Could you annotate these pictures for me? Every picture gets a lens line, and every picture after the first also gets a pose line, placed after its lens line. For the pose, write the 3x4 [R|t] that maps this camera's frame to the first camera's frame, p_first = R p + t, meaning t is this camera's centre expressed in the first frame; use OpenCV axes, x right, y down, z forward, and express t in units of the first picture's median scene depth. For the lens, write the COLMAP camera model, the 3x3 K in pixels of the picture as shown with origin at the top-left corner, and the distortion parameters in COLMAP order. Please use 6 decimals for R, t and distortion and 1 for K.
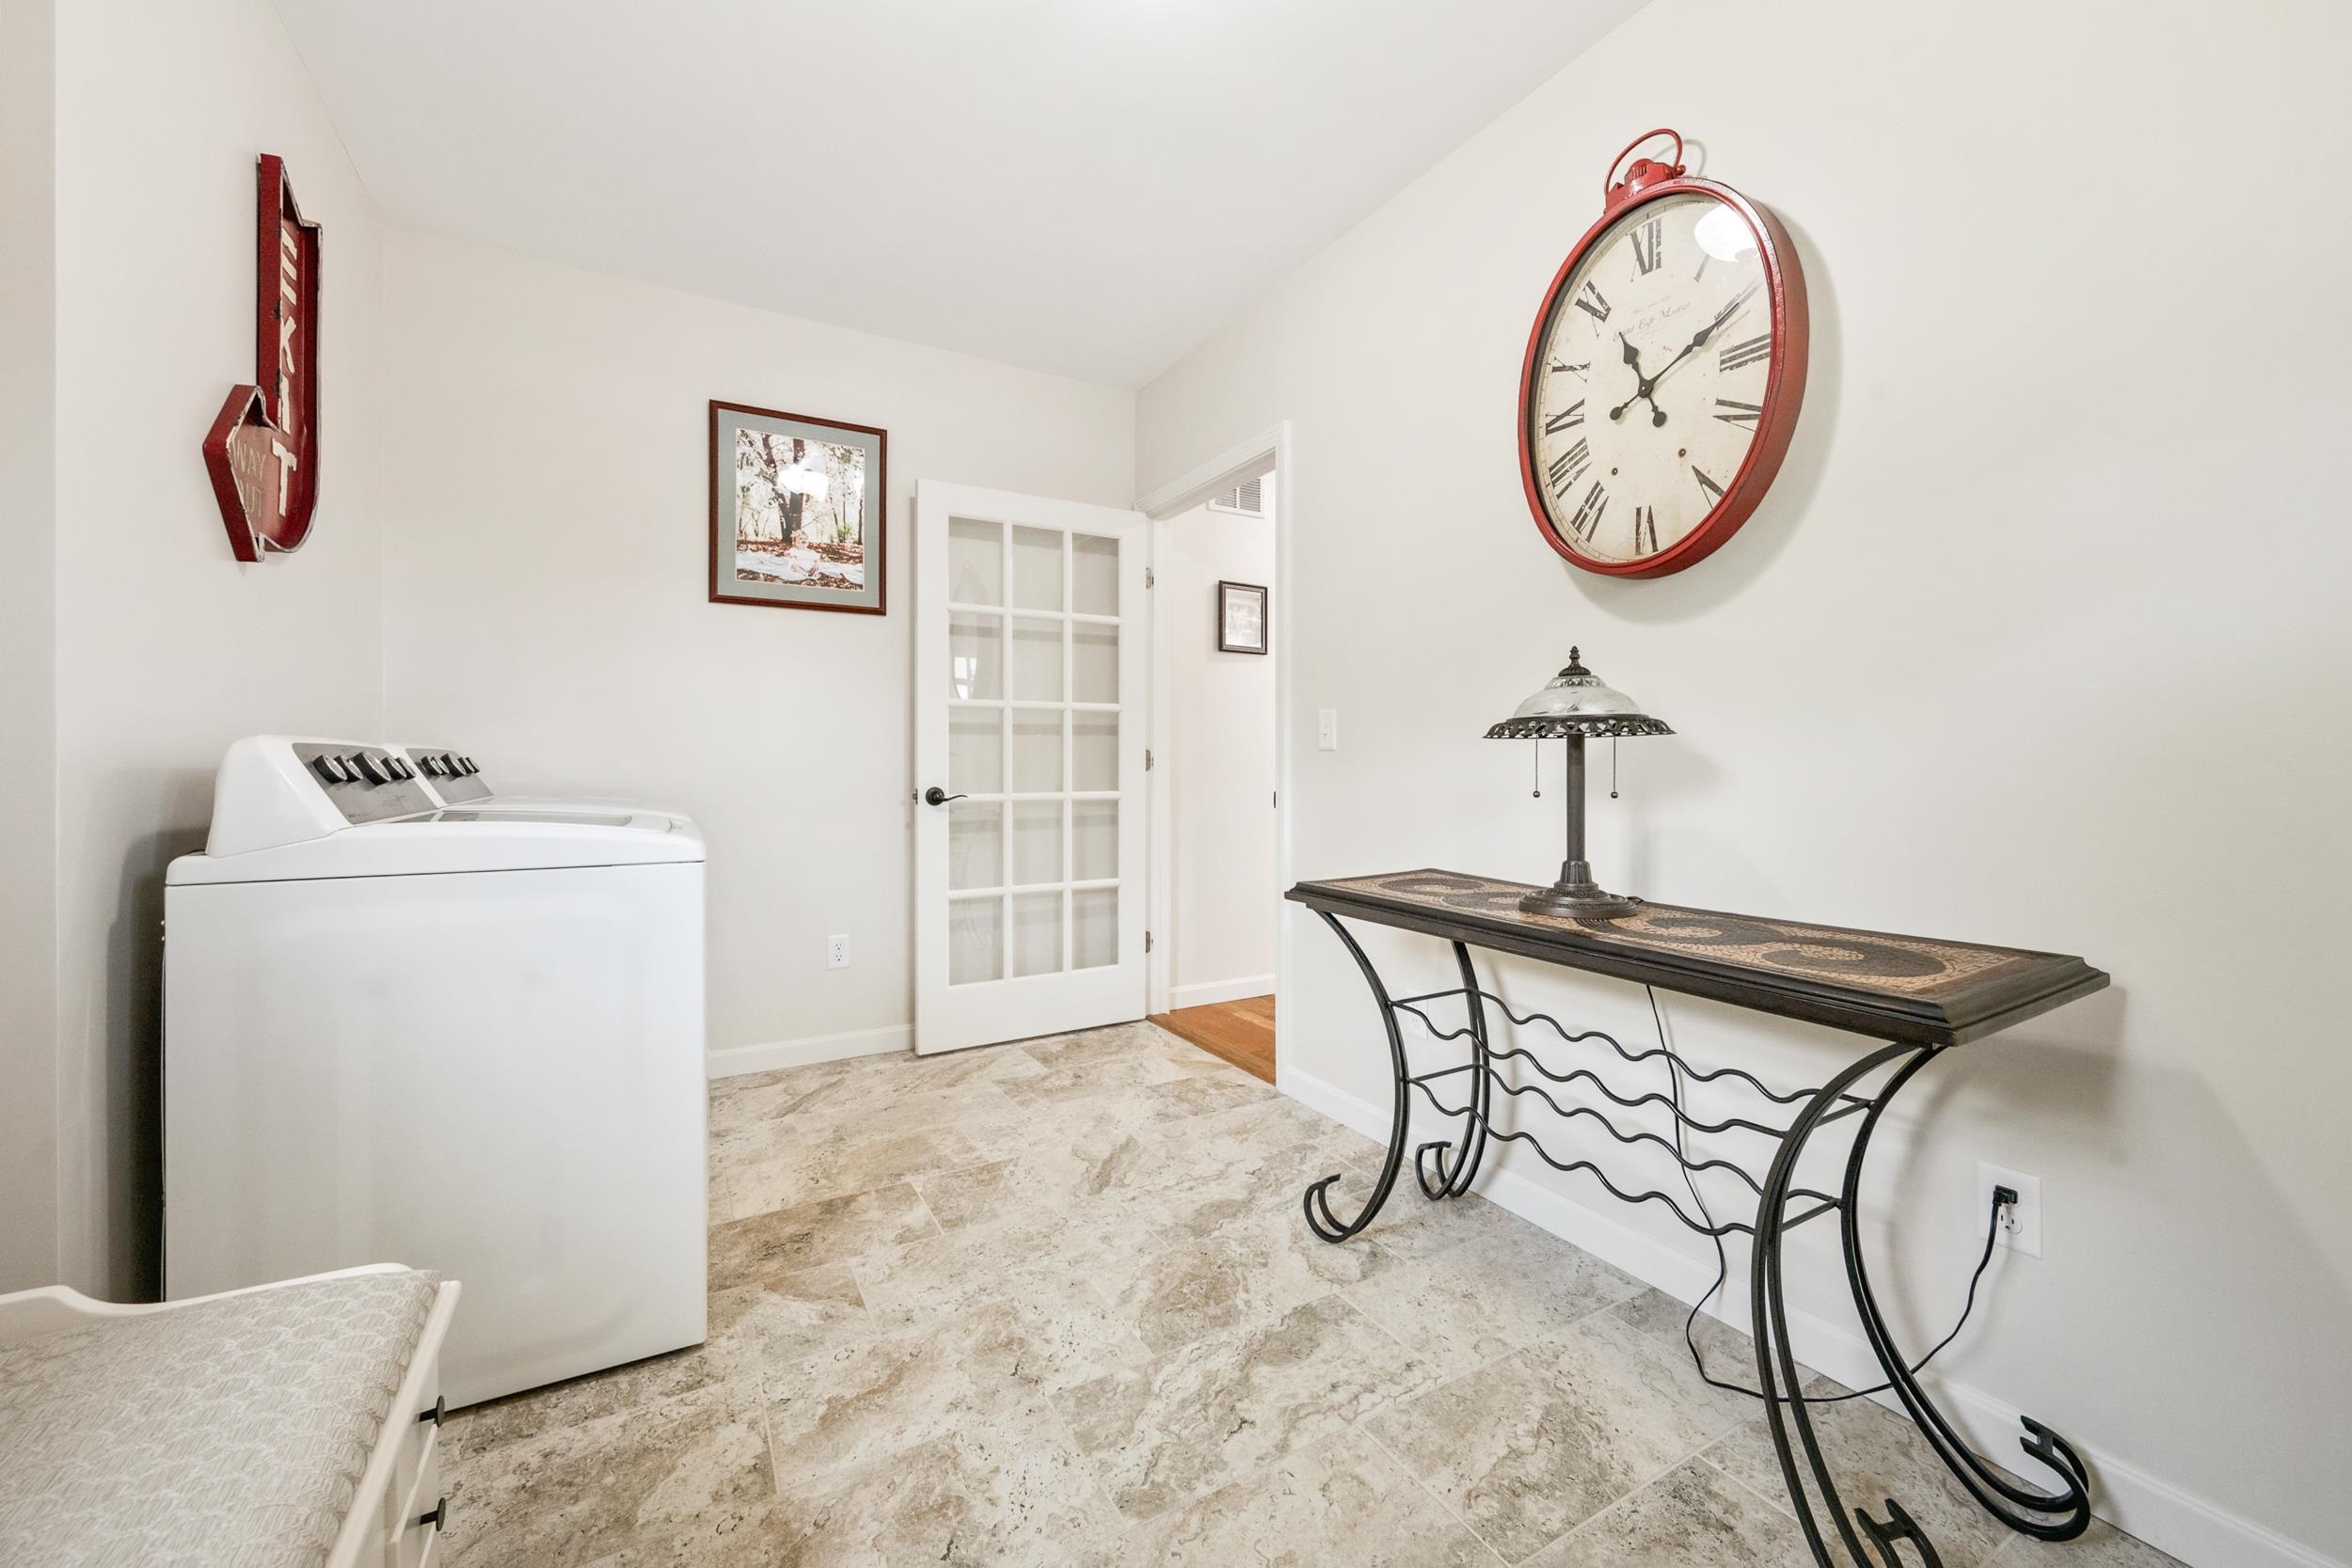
lens RADIAL K [[926.1, 0, 1181.0], [0, 926.1, 767.7], [0, 0, 1]] dist [-0.000045, -0.000063]
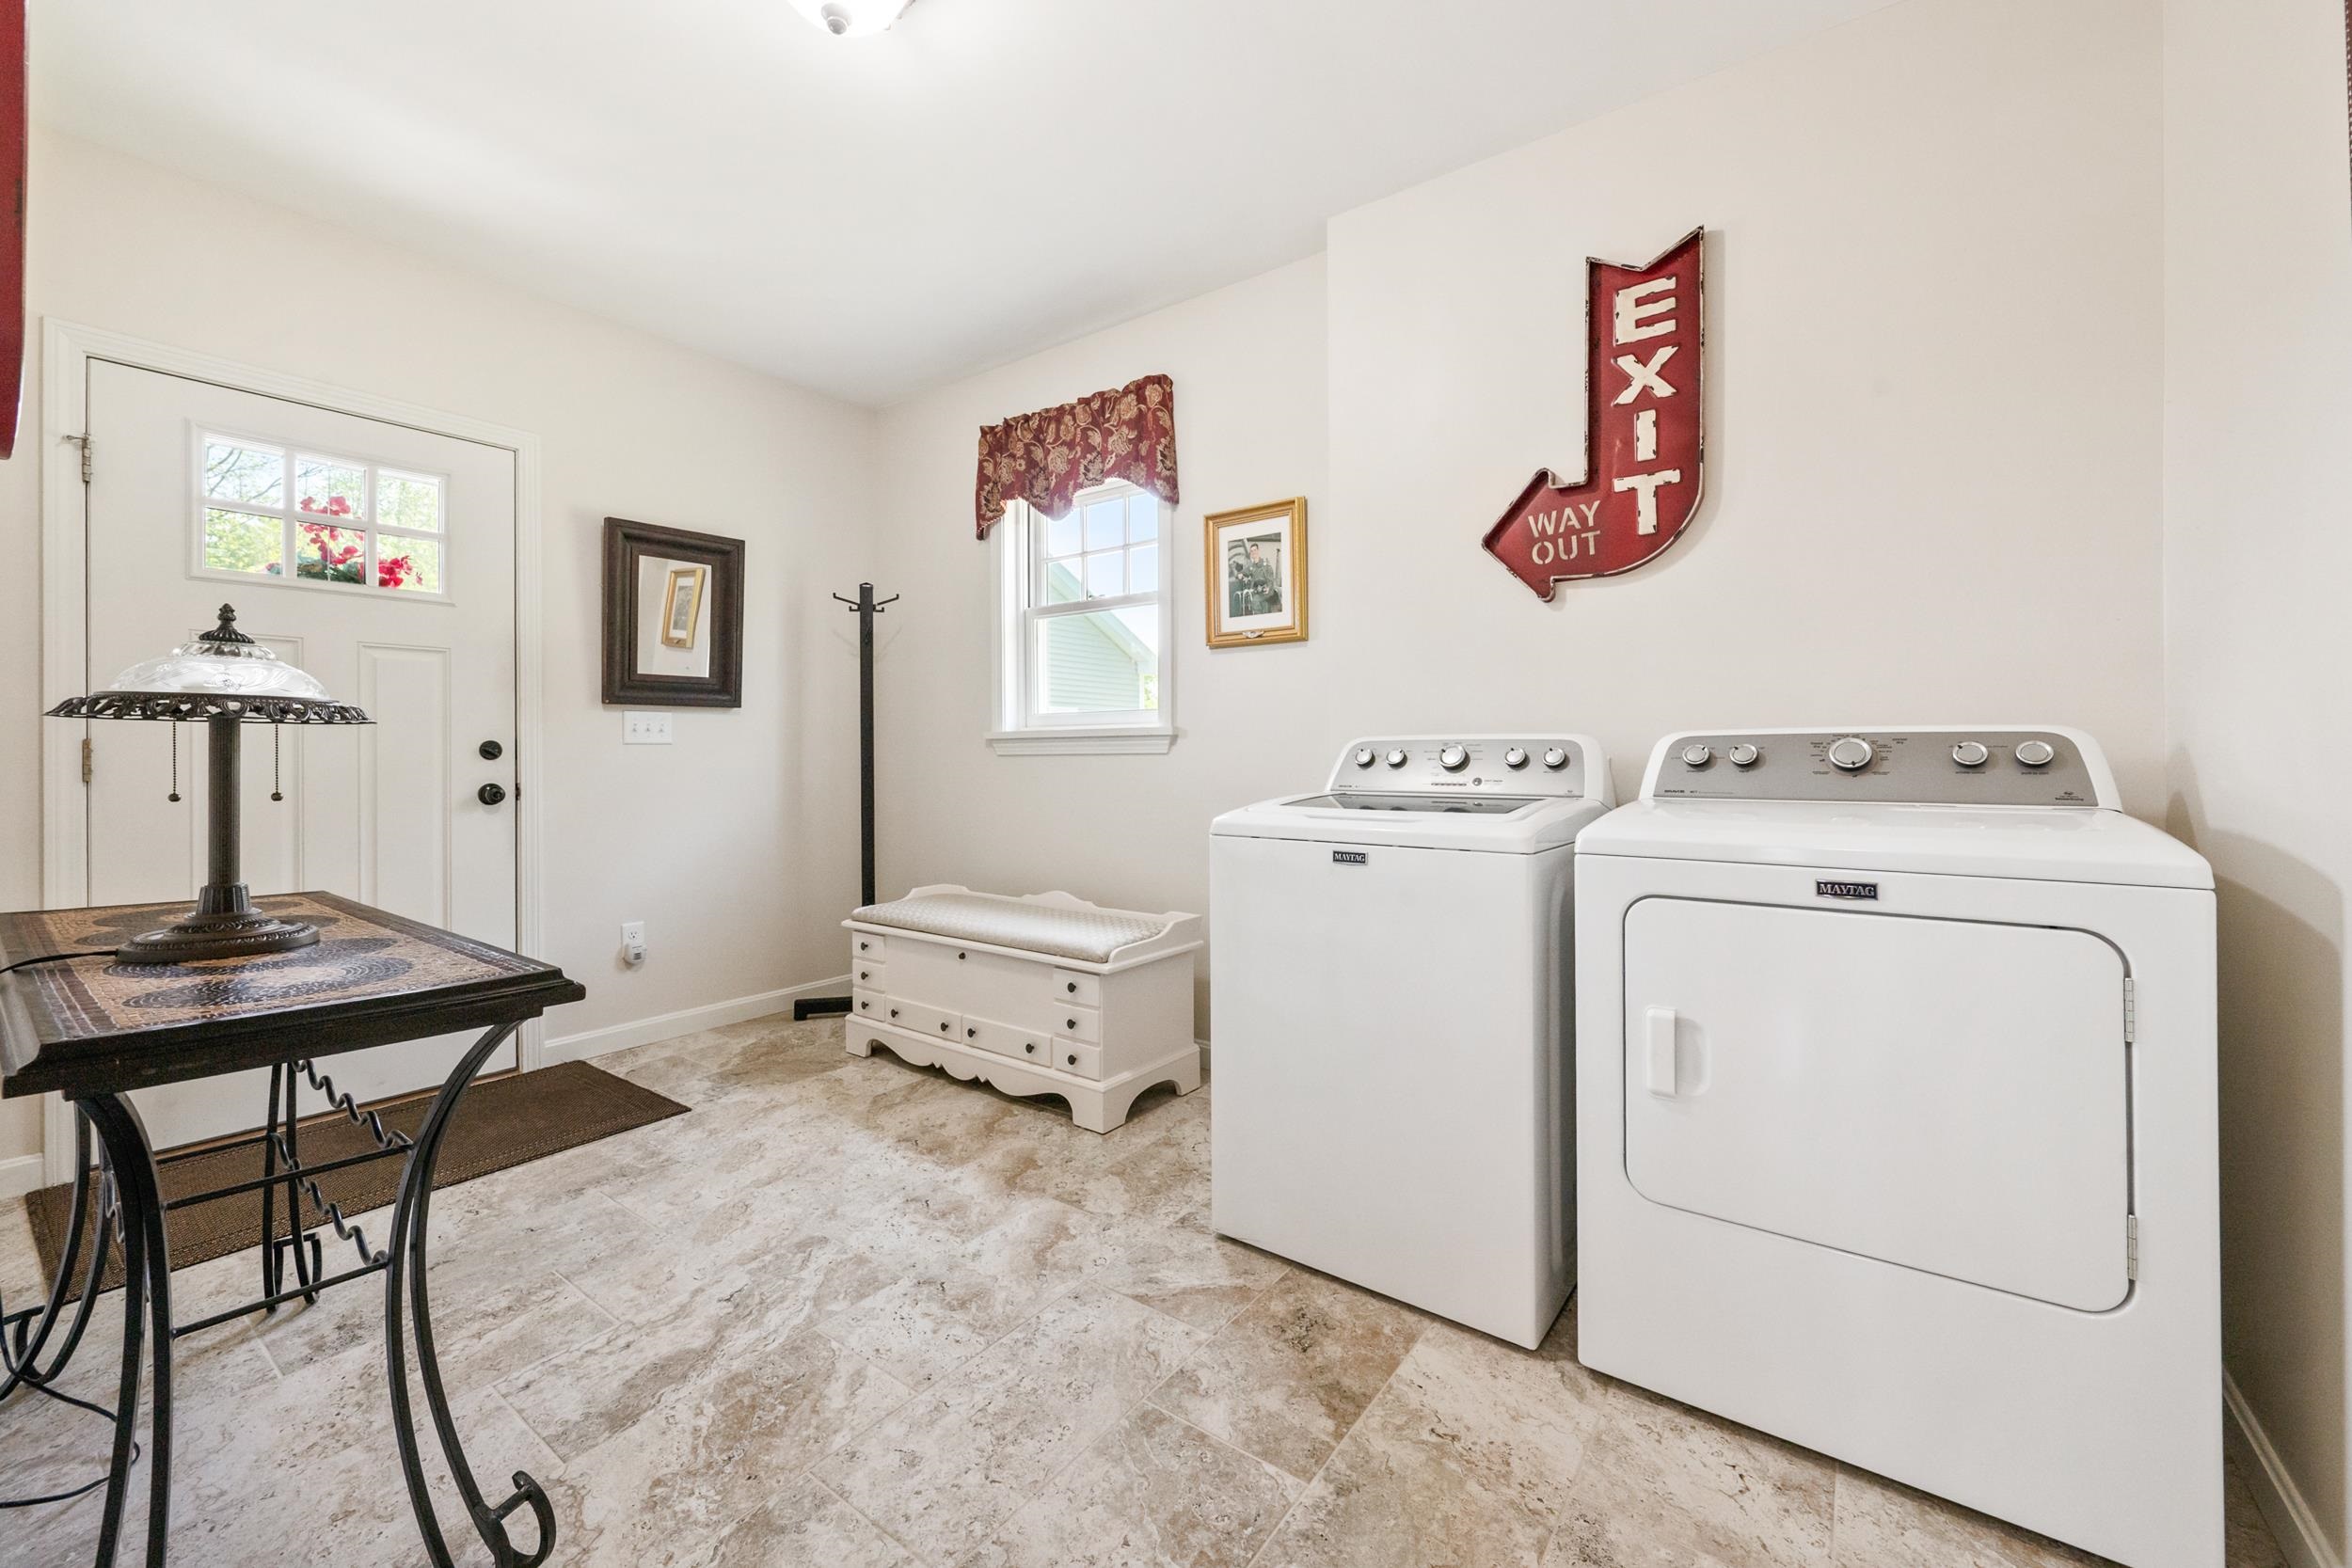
lens RADIAL K [[926.1, 0, 1174.1], [0, 926.1, 762.7], [0, 0, 1]] dist [-0.000045, -0.000063]
pose [[-0.916843, 0.008508, -0.399158, 0.008931], [0.003516, 0.999906, 0.013236, -0.006771], [0.399233, 0.010732, -0.916787, 1.978923]]
